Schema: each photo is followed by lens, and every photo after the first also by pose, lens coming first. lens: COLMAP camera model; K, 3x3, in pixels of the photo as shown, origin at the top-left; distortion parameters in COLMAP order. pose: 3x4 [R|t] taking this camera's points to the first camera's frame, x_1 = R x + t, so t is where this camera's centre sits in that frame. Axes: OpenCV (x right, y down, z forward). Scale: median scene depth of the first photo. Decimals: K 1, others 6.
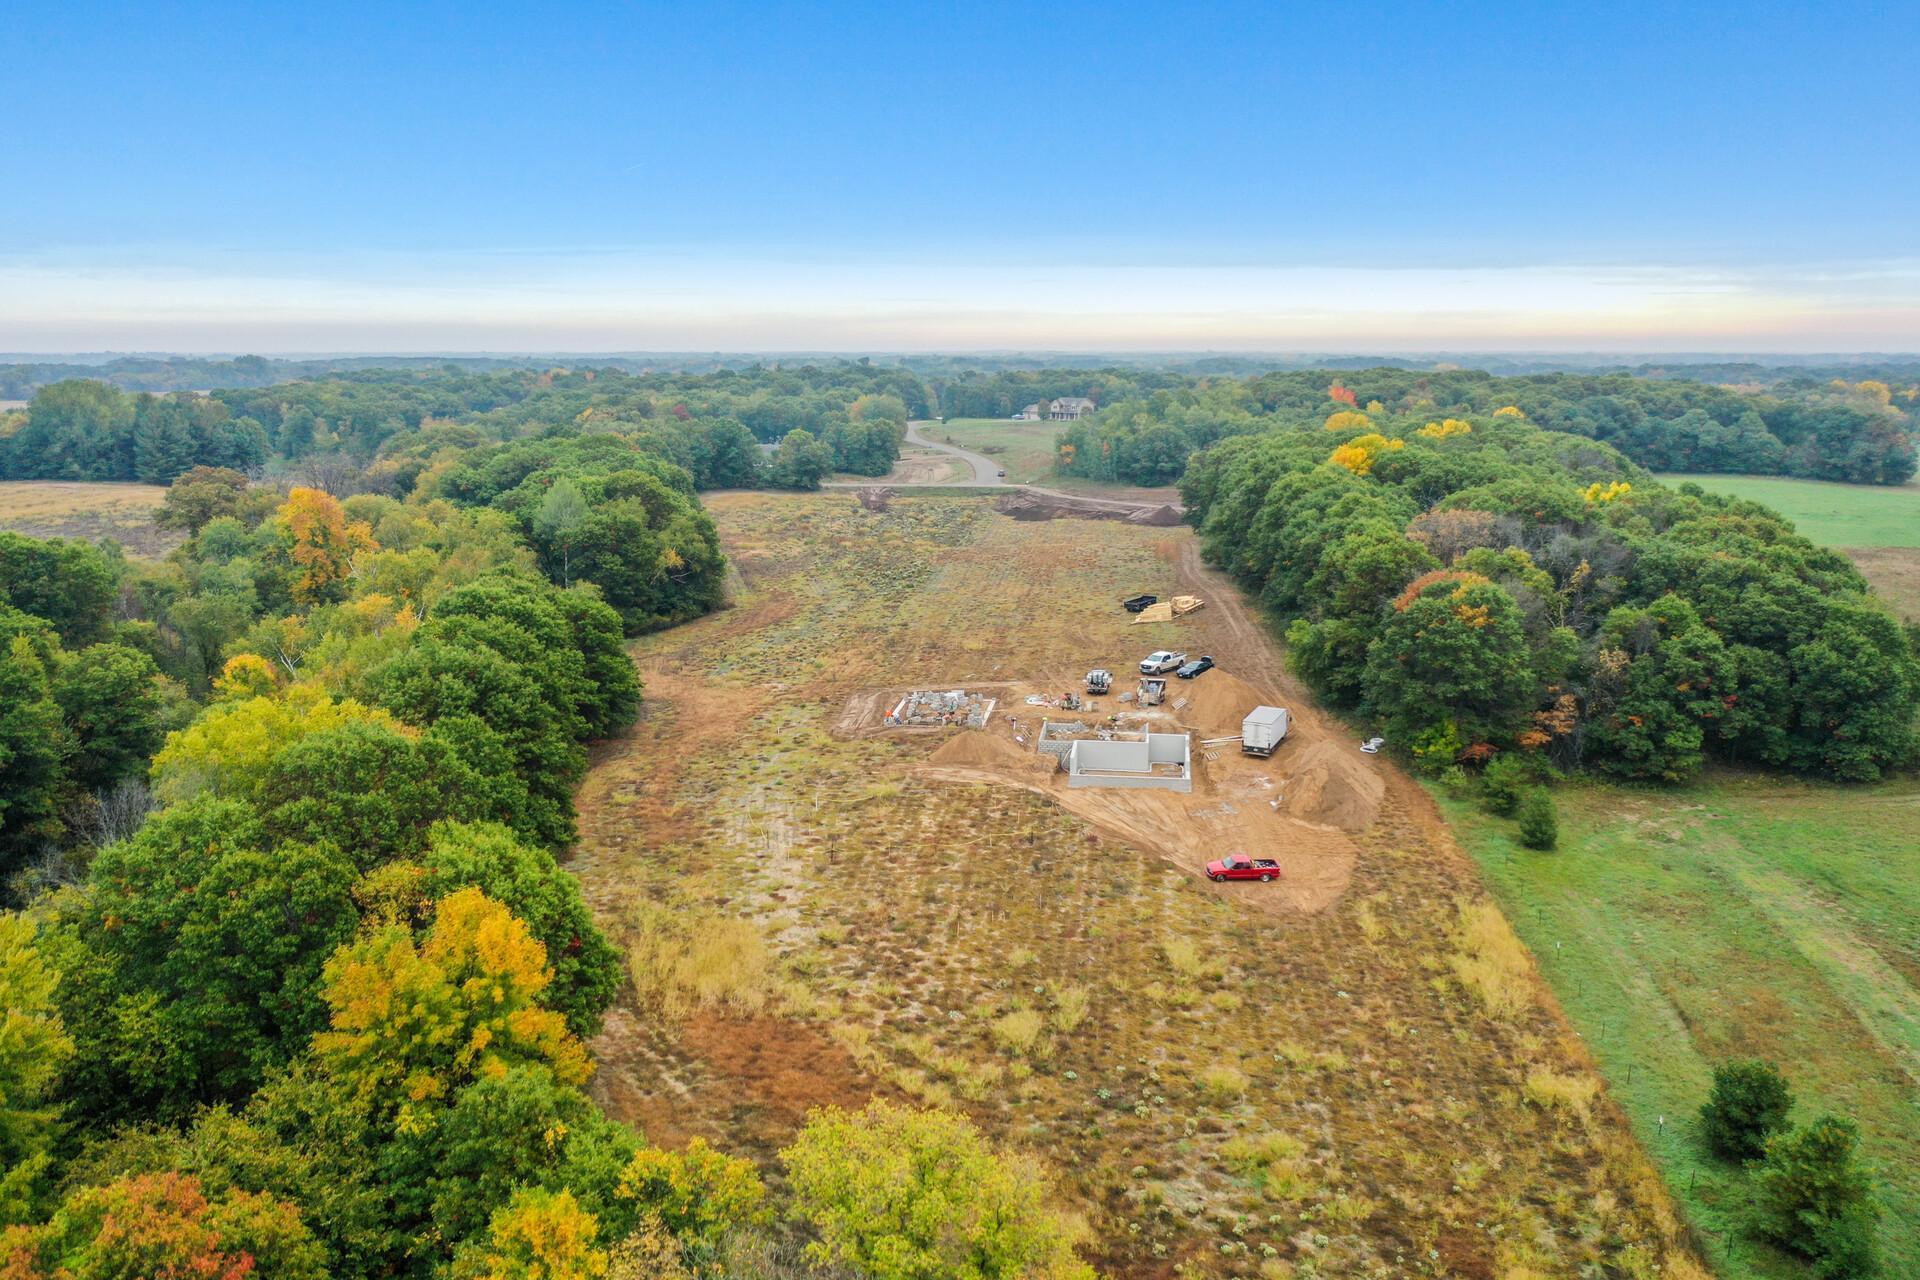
lens RADIAL K [[1494.4, 0, 960.0], [0, 1494.4, 640.0], [0, 0, 1]] dist [-0.014391, -0.003823]
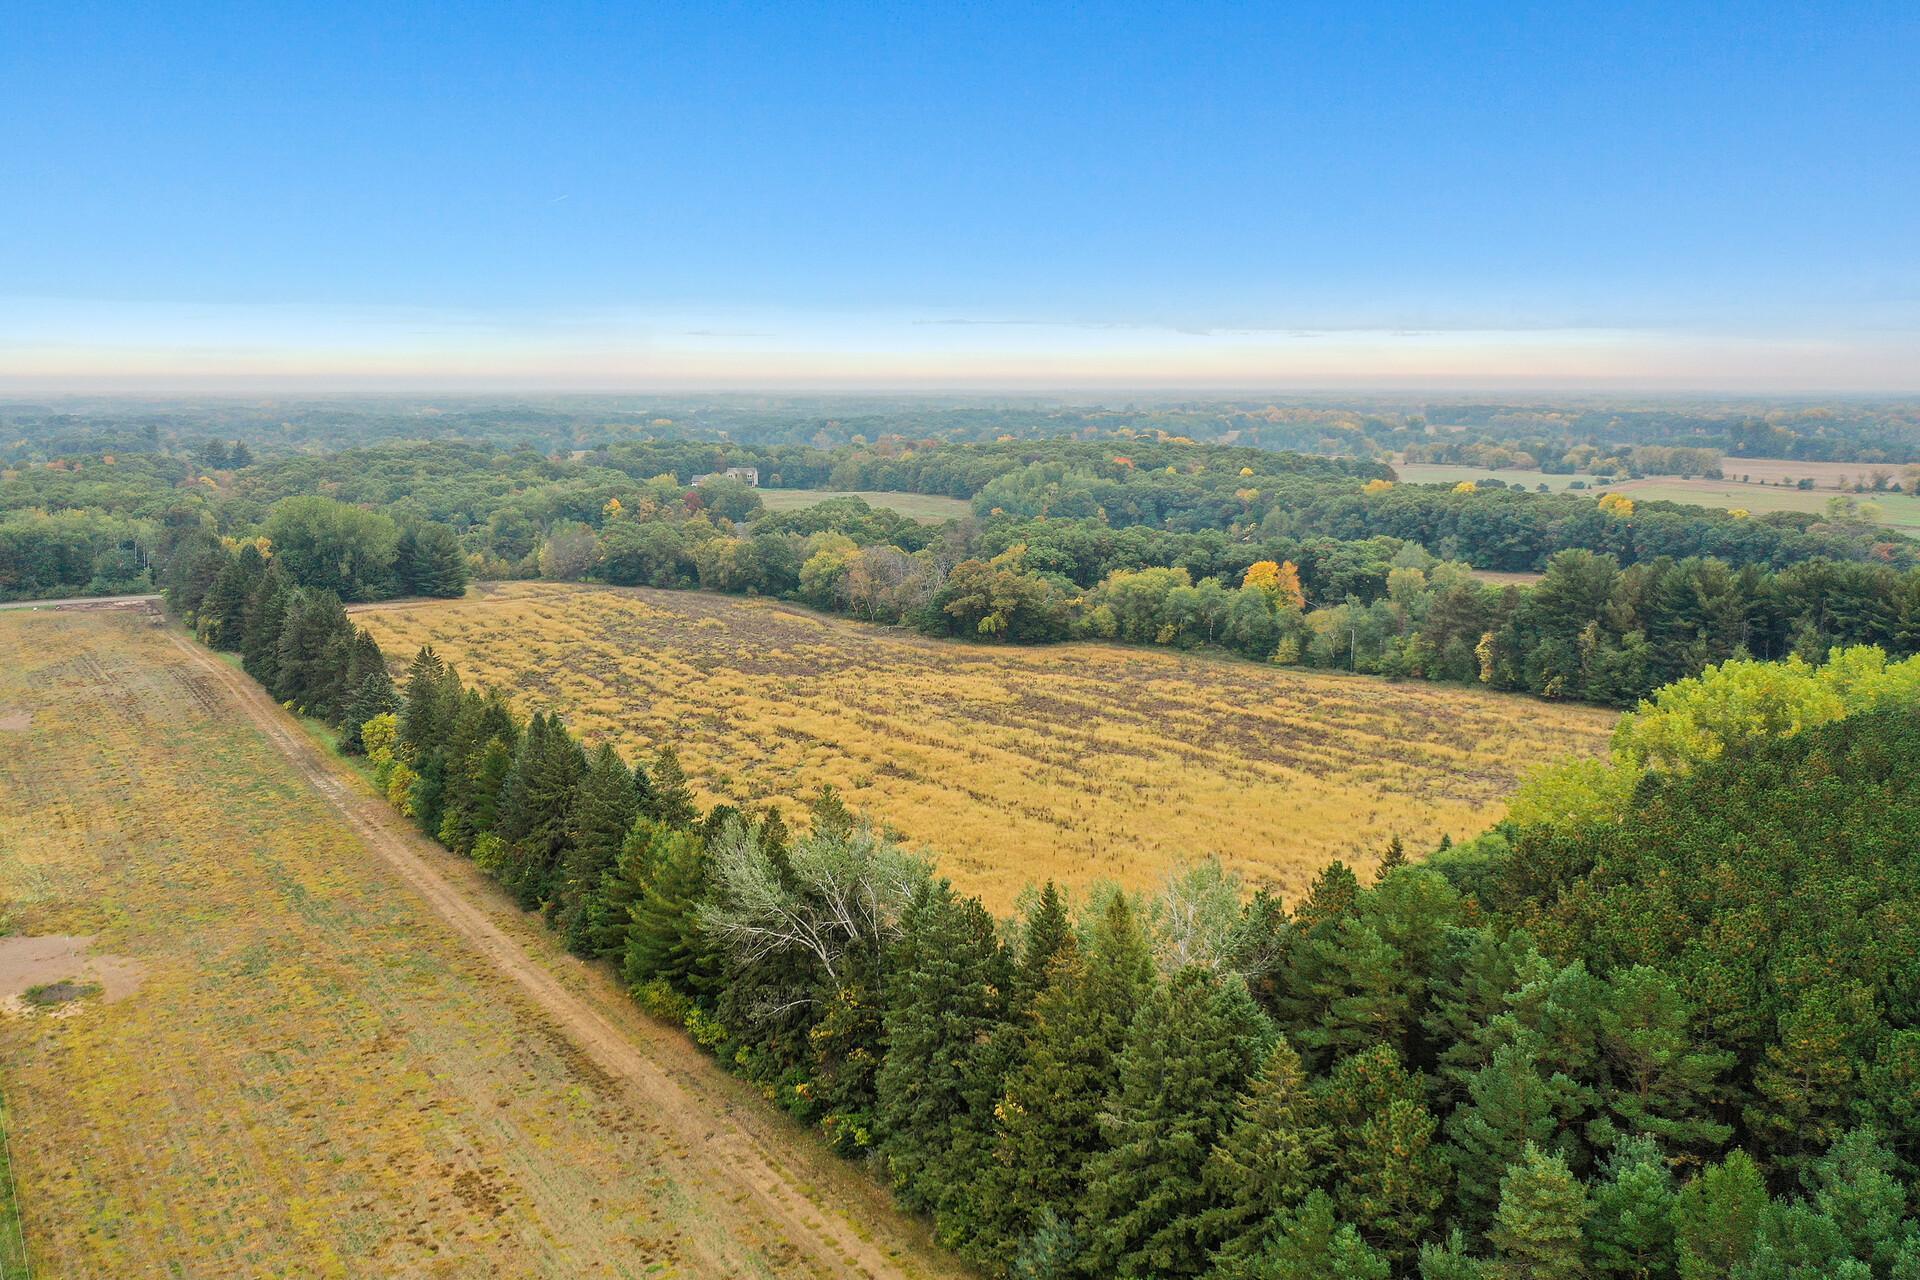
lens RADIAL K [[1512.7, 0, 960.0], [0, 1512.7, 640.0], [0, 0, 1]] dist [-0.017373, -0.006288]
pose [[0.727904, -0.114487, 0.676053, -2.568530], [0.132372, 0.990878, 0.025277, -0.150699], [-0.672780, 0.071092, 0.736419, 0.090818]]
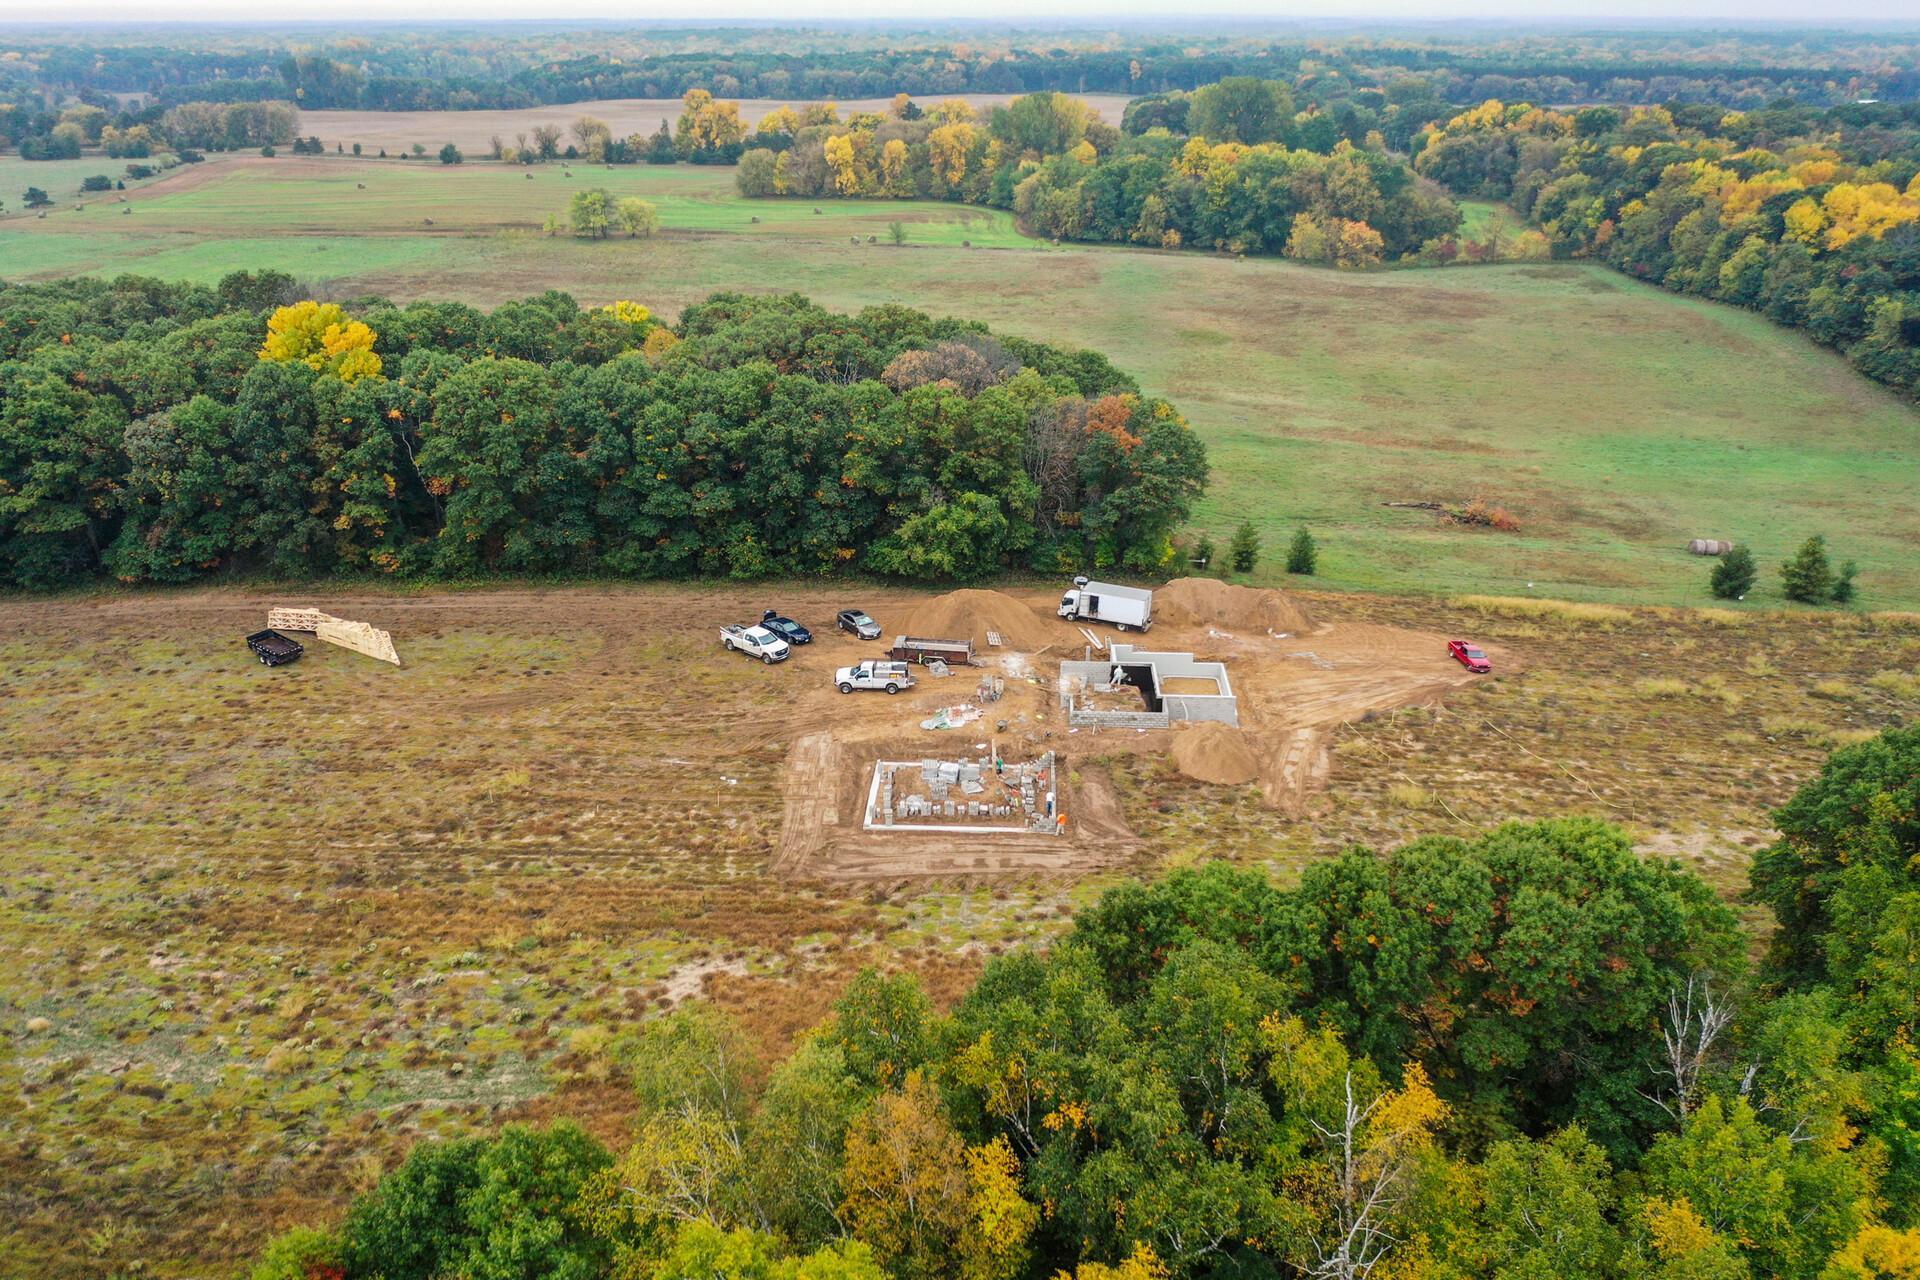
lens RADIAL K [[1539.1, 0, 960.0], [0, 1539.1, 640.0], [0, 0, 1]] dist [-0.016938, -0.006373]
pose [[-0.084399, -0.375735, 0.922876, -0.649417], [0.190313, 0.903052, 0.385068, -0.293423], [-0.978089, 0.208134, -0.004709, 1.013114]]
